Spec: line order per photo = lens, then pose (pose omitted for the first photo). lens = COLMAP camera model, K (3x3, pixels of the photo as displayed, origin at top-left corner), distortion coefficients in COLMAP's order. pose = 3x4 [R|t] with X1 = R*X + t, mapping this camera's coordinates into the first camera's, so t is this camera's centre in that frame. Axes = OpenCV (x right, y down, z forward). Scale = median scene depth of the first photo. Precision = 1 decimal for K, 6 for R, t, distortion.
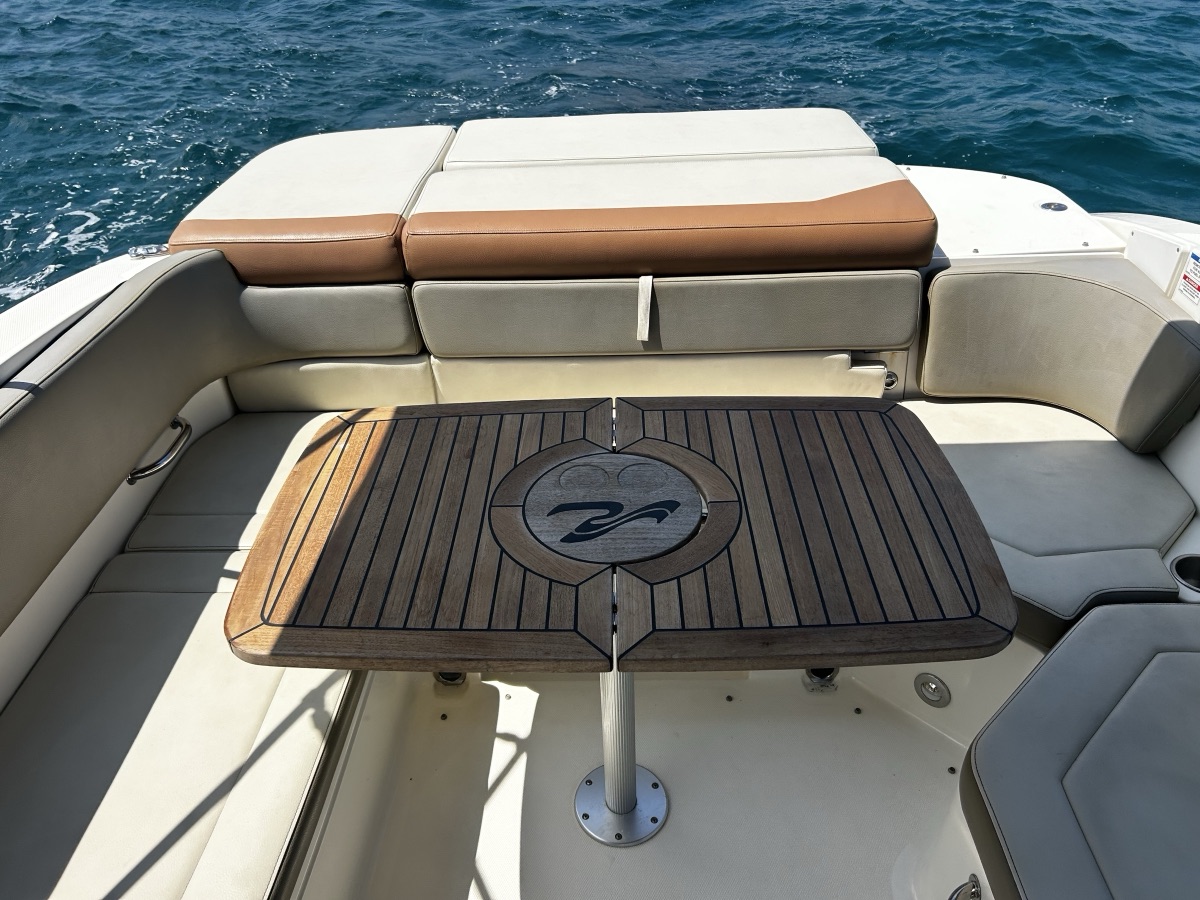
lens RADIAL K [[898.4, 0, 599.5], [0, 898.4, 448.5], [0, 0, 1]] dist [0.021184, -0.031015]
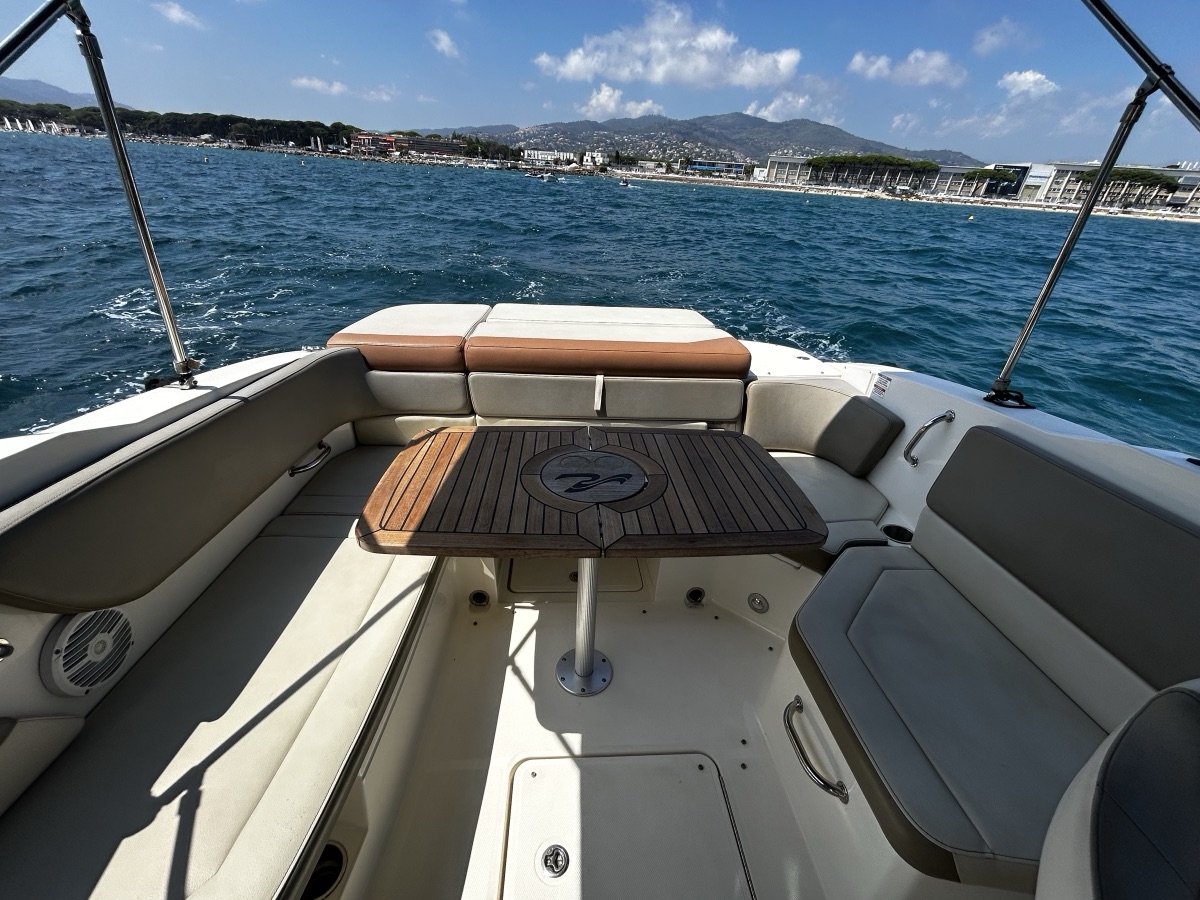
lens RADIAL K [[479.2, 0, 602.4], [0, 479.2, 453.0], [0, 0, 1]] dist [-0.014866, 0.000139]
pose [[0.992608, 0.034075, 0.116480, -0.054217], [-0.017946, 0.990434, -0.136813, 0.104105], [-0.120028, 0.133711, 0.983725, 0.064289]]
